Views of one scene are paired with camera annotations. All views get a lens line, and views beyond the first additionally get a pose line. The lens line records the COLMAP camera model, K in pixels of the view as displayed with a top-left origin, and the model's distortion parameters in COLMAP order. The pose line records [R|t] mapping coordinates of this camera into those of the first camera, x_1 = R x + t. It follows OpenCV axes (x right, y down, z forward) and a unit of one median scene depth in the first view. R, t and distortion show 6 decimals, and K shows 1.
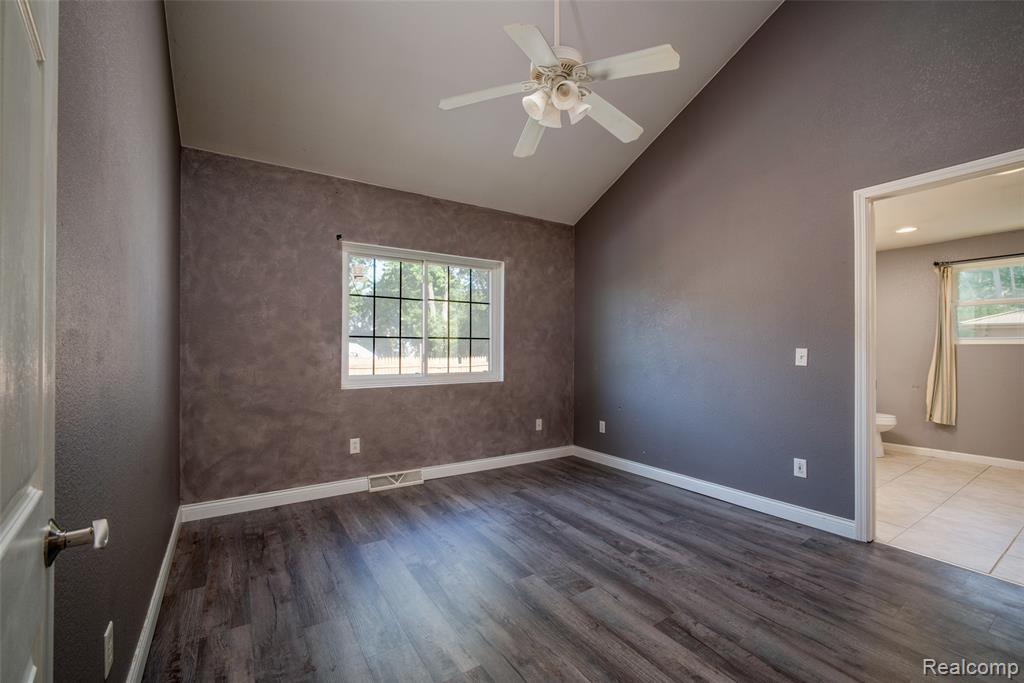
lens RADIAL K [[431.4, 0, 512.4], [0, 431.4, 344.5], [0, 0, 1]] dist [-0.001691, -0.000044]
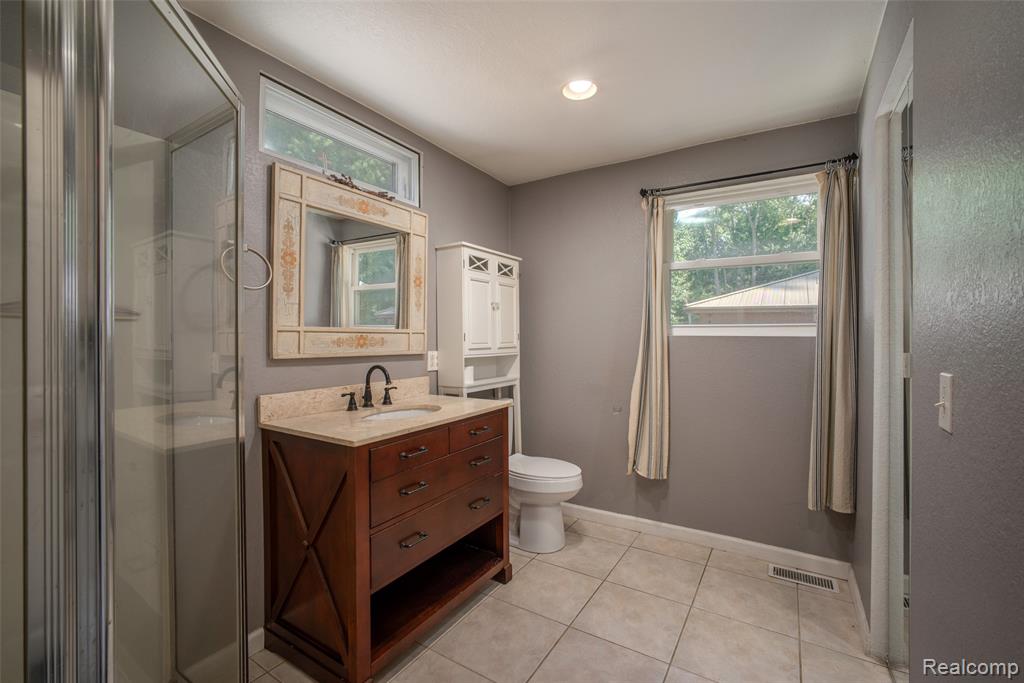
lens RADIAL K [[431.4, 0, 513.5], [0, 431.4, 335.2], [0, 0, 1]] dist [-0.001691, -0.000044]
pose [[0.915763, -0.005456, 0.401682, 0.612688], [-0.000452, 0.999893, 0.014613, -0.010039], [-0.401719, -0.013563, 0.915663, 0.560766]]
